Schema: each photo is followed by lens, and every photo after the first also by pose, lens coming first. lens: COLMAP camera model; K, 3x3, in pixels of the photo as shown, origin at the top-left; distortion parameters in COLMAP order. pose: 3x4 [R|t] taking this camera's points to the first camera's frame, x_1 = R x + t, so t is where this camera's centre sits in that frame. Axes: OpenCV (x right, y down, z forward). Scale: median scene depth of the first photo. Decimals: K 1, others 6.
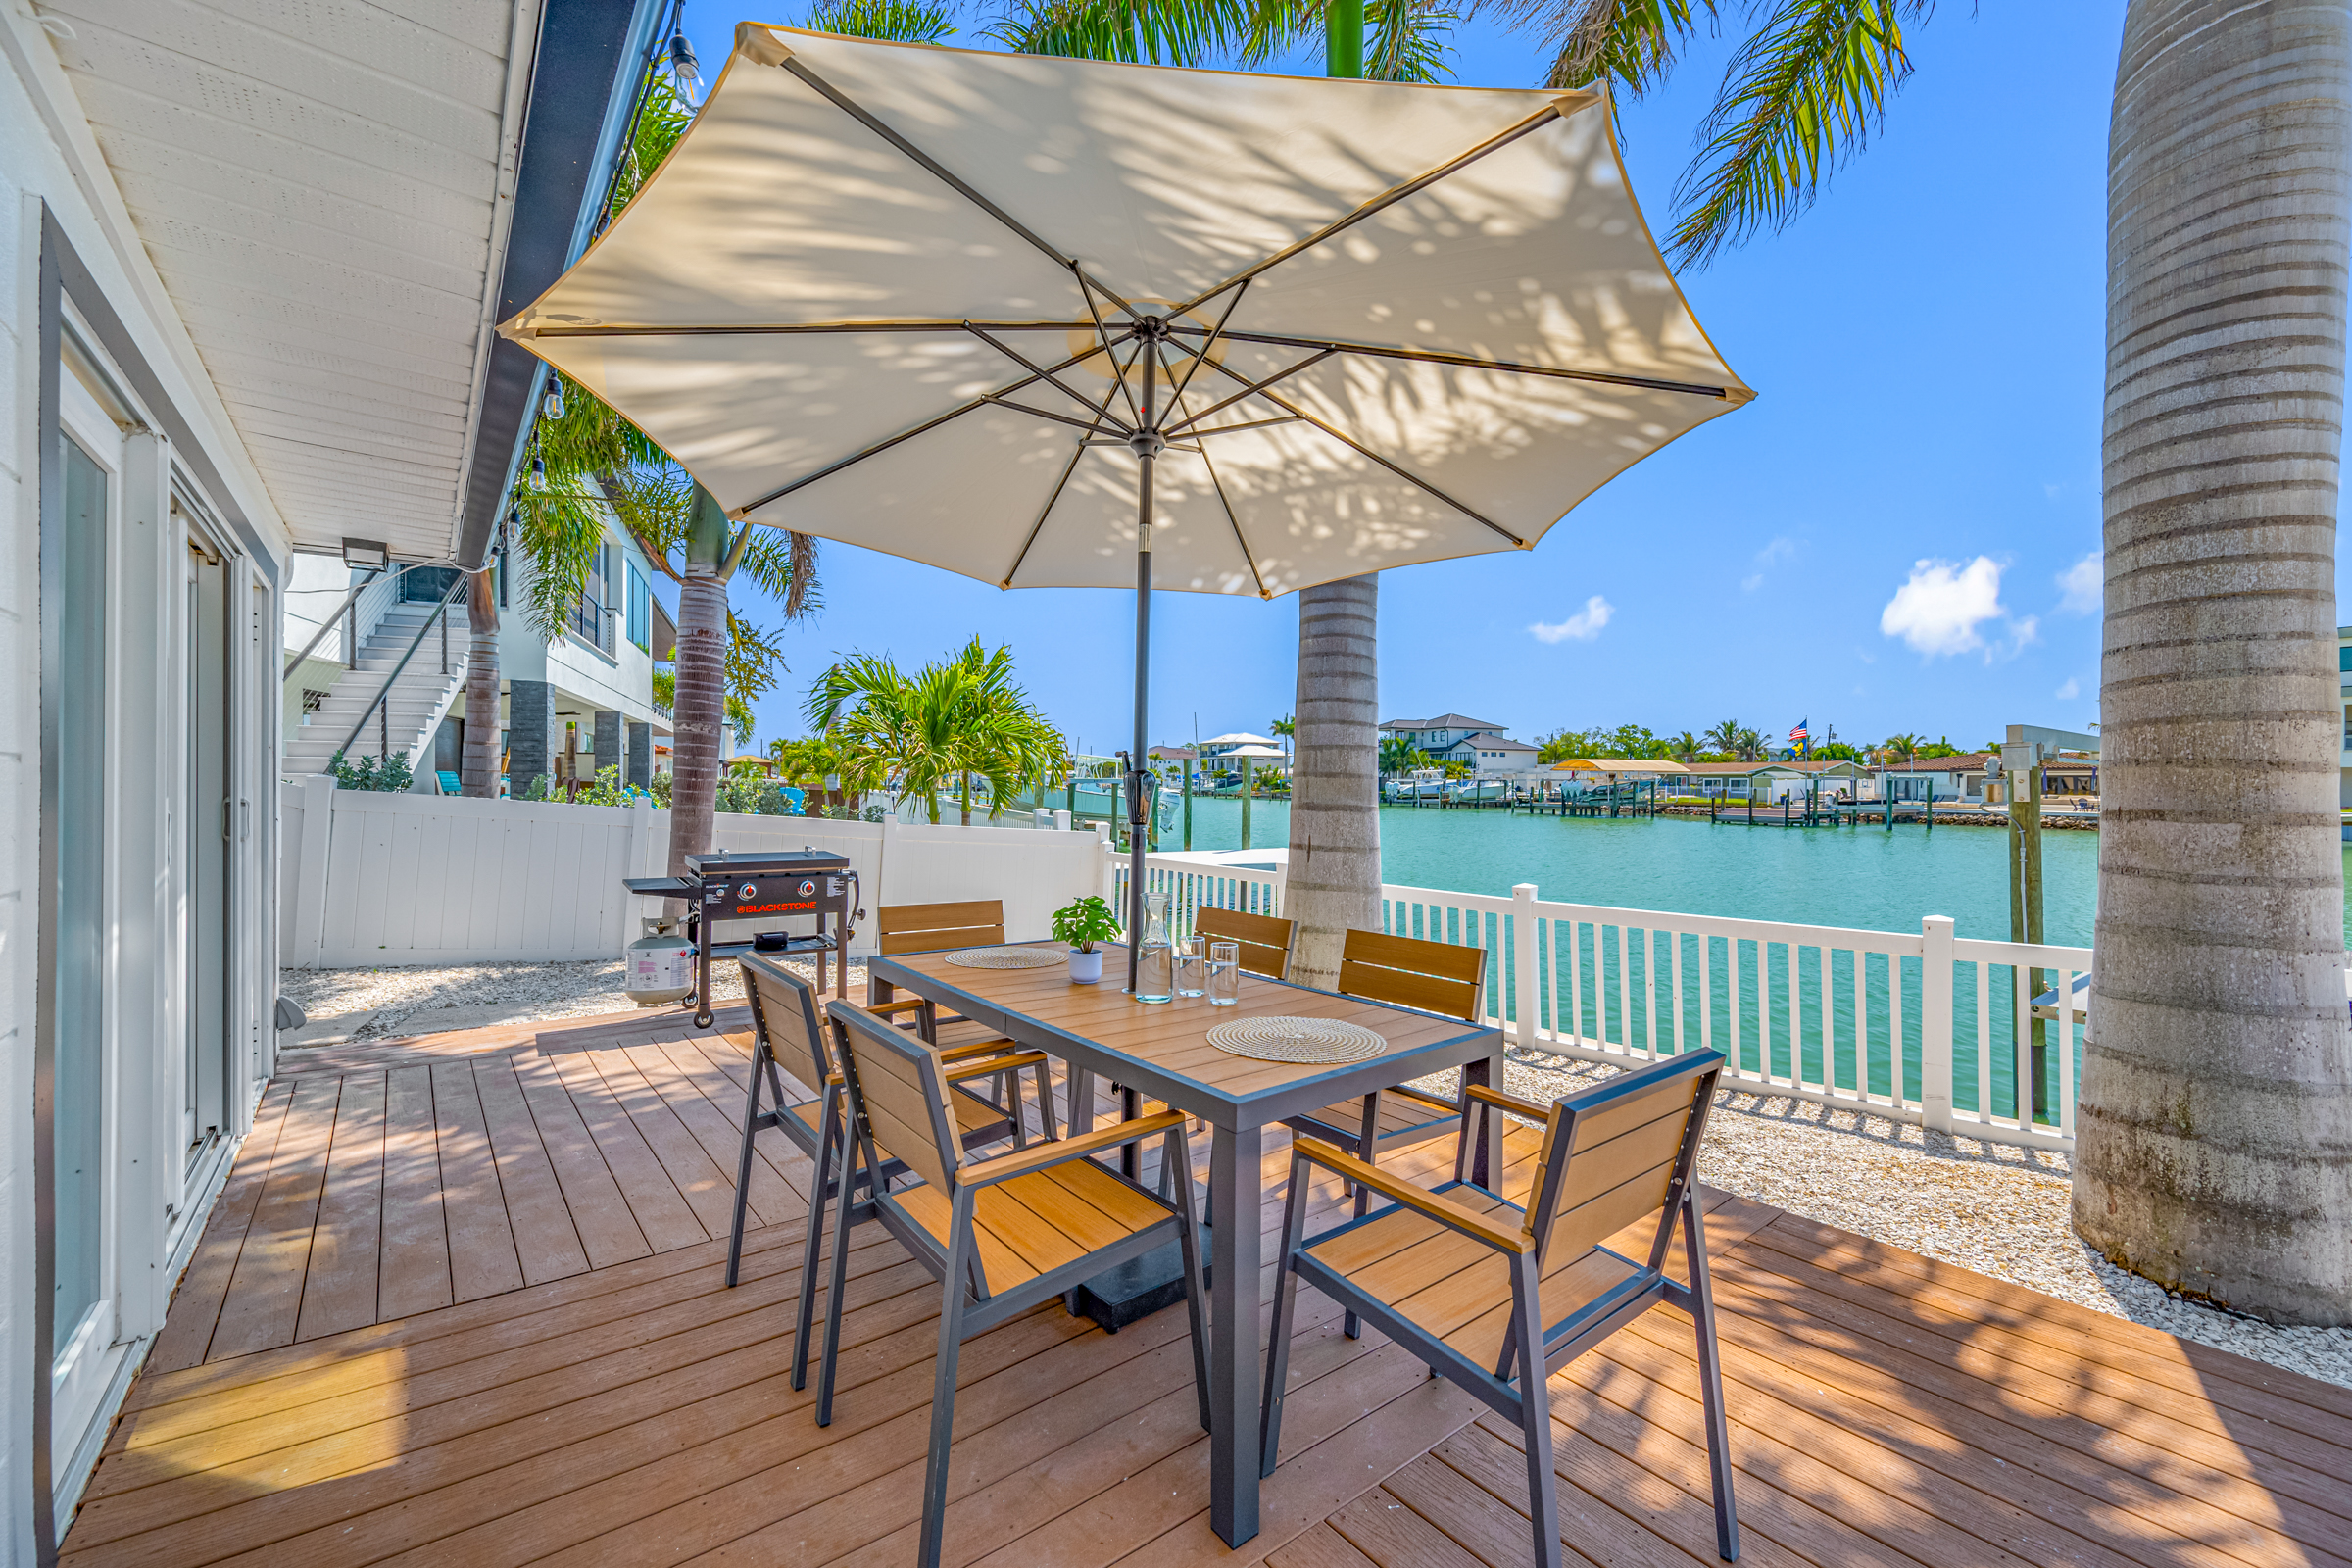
lens RADIAL K [[922.1, 0, 1176.4], [0, 922.1, 808.8], [0, 0, 1]] dist [-0.000834, 0.000048]
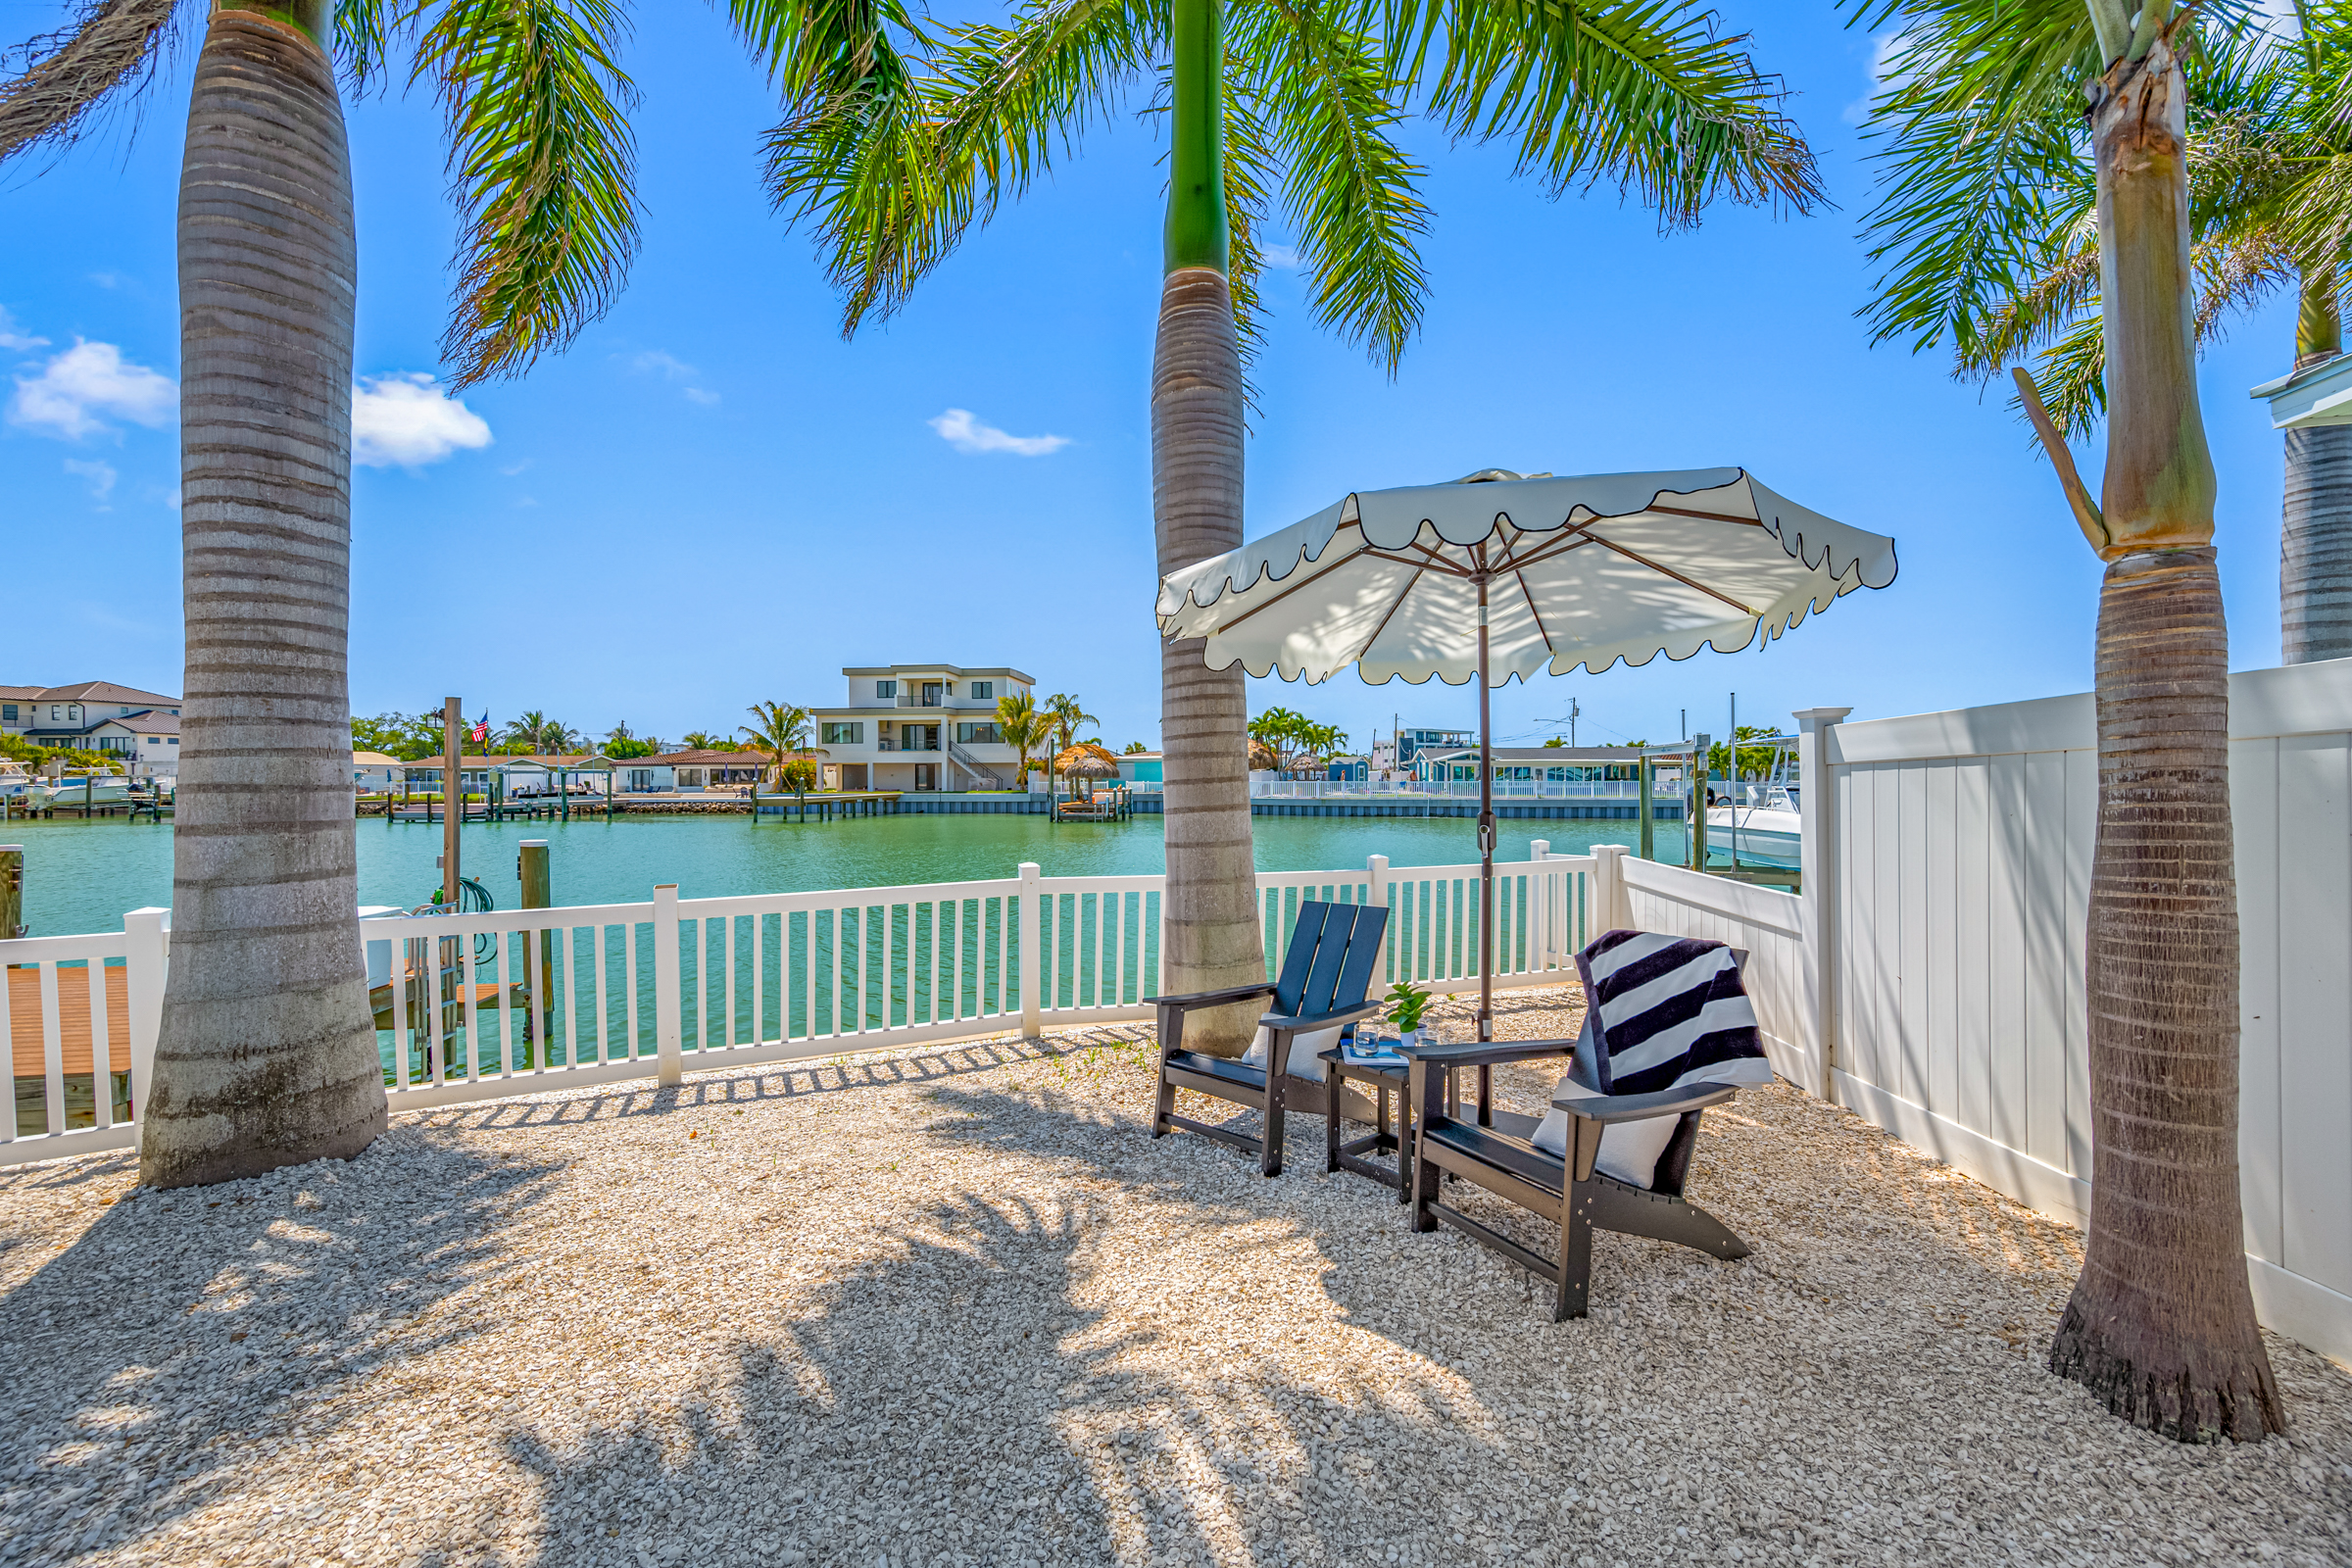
lens RADIAL K [[931.4, 0, 1182.5], [0, 931.4, 781.1], [0, 0, 1]] dist [-0.000624, -0.000110]
pose [[0.475541, -0.012861, 0.879600, 0.939495], [0.033847, 0.999420, -0.003686, 0.029728], [-0.879042, 0.031524, 0.475700, -0.648982]]
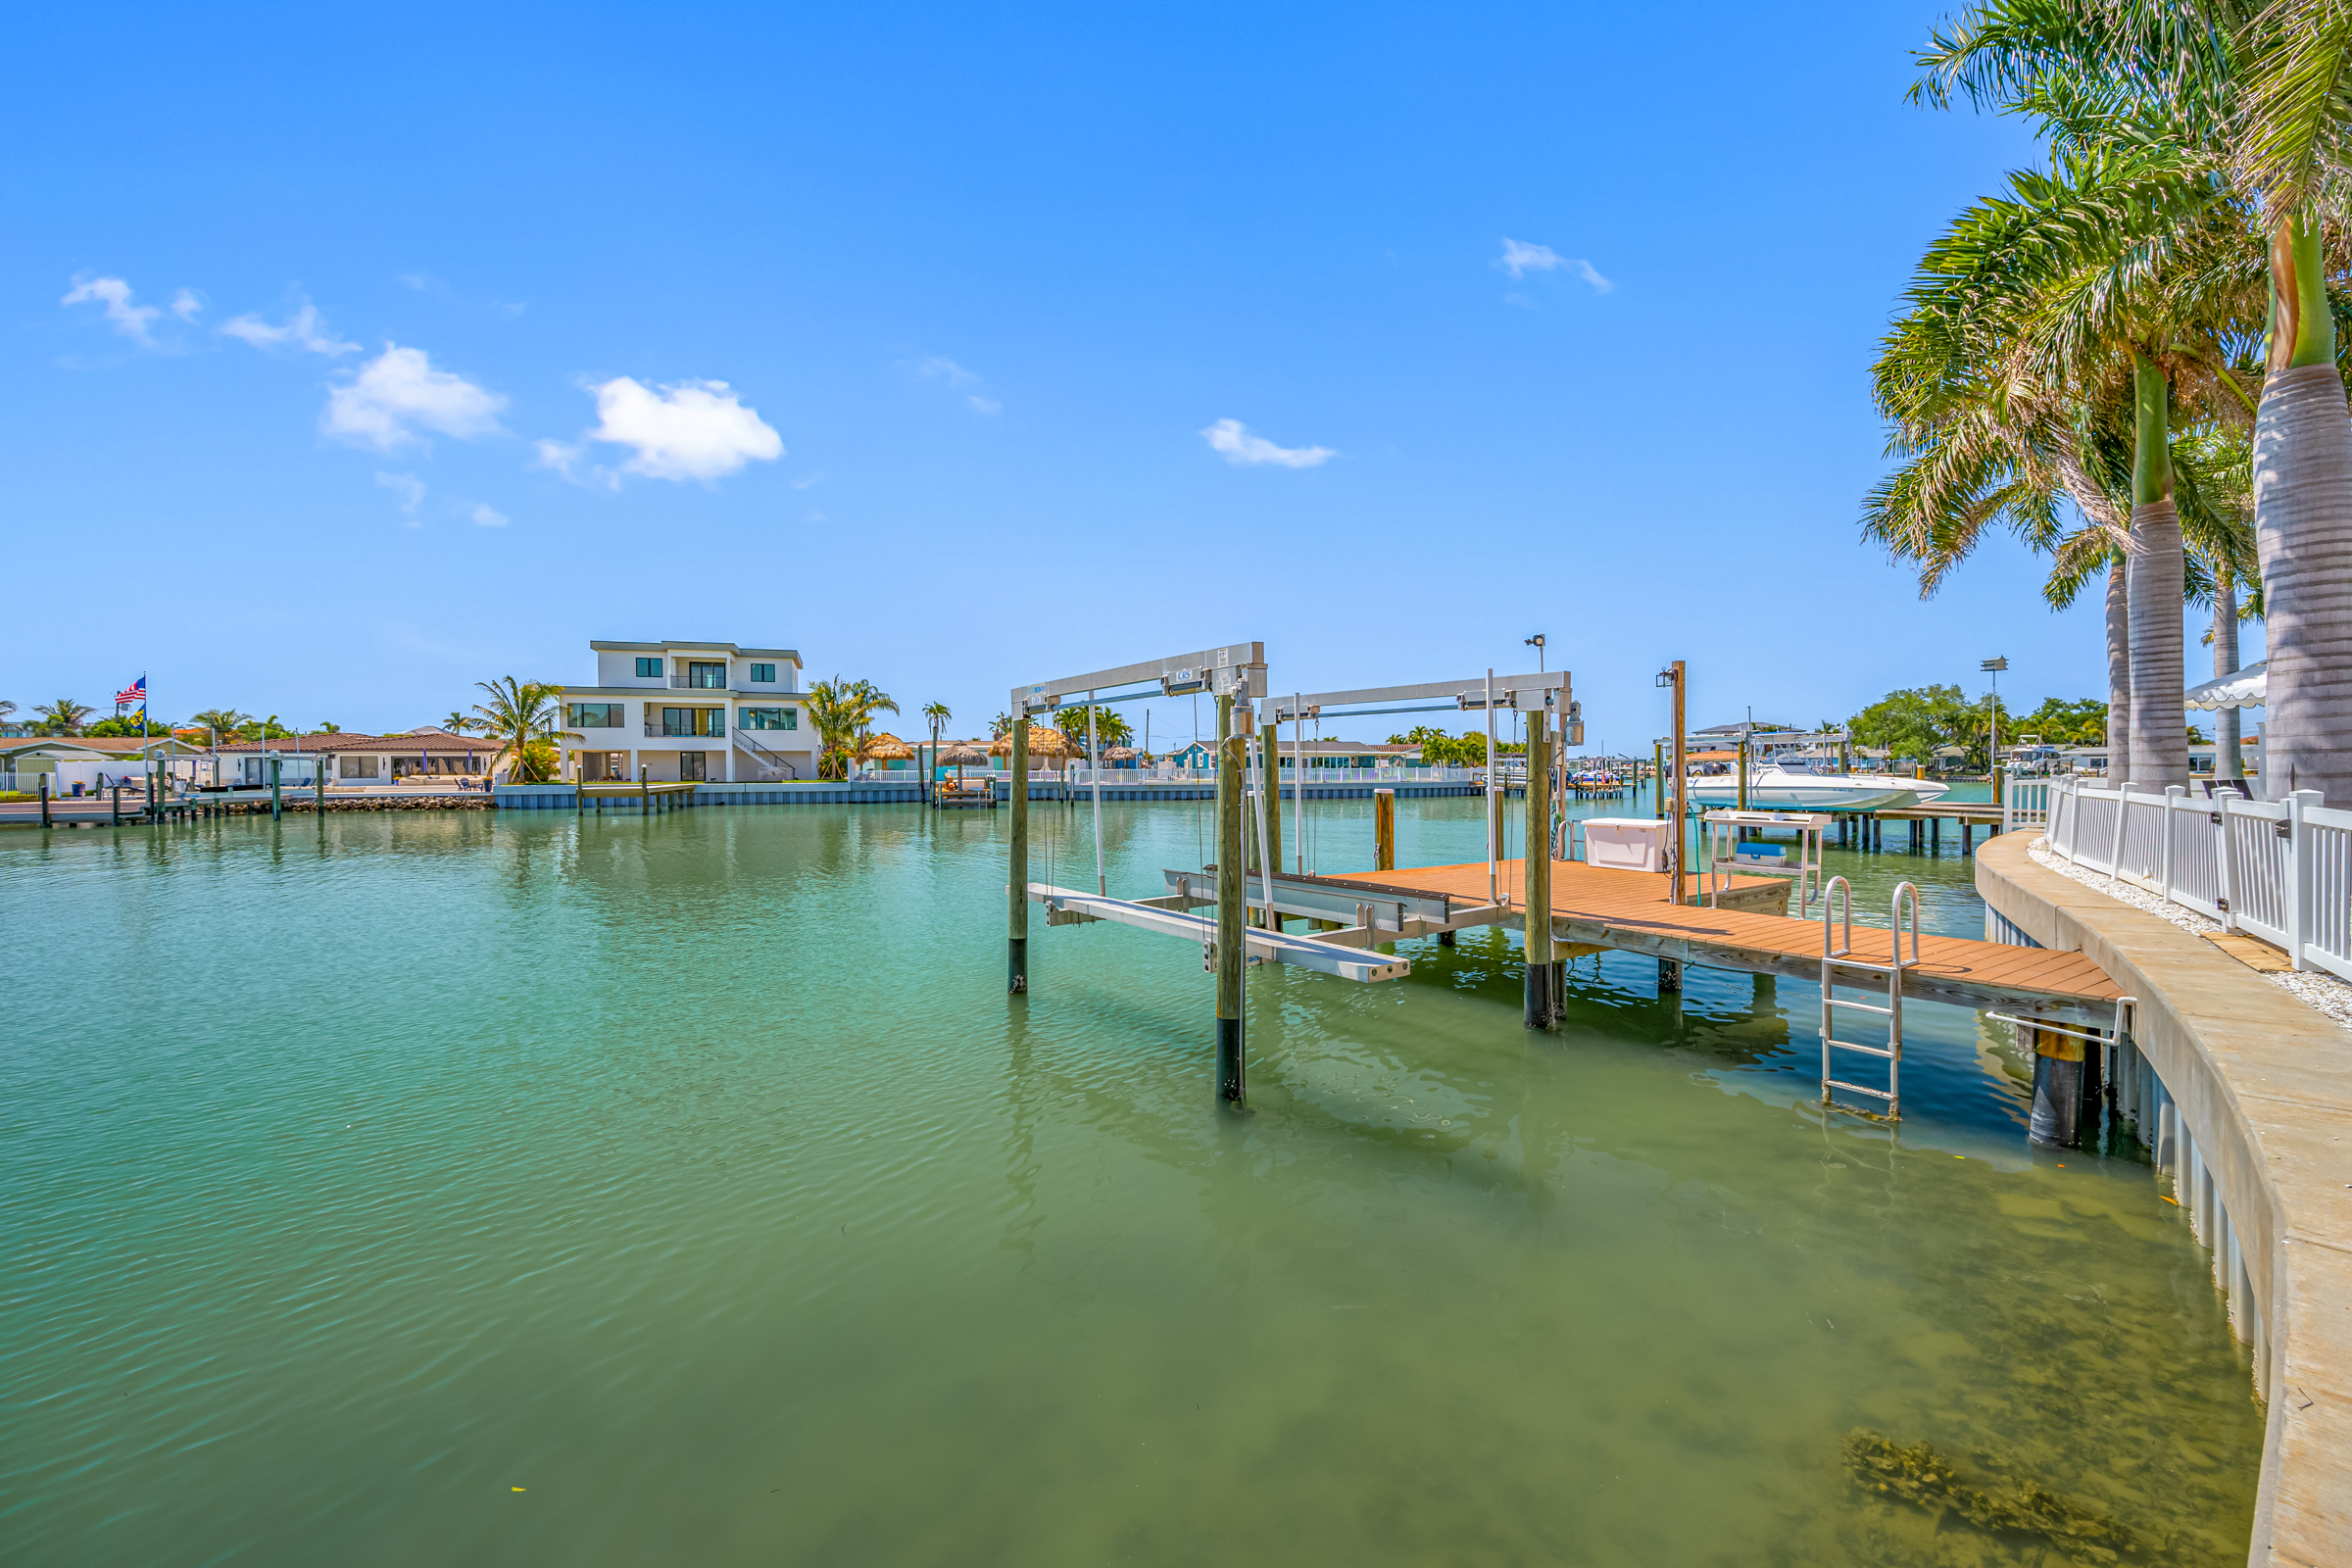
lens RADIAL K [[925.7, 0, 1176.1], [0, 925.7, 782.8], [0, 0, 1]] dist [0.000266, -0.000136]
pose [[0.071074, -0.023090, 0.997204, 0.055461], [0.035969, 0.999141, 0.020571, 0.006953], [-0.996822, 0.034406, 0.071843, 0.767339]]
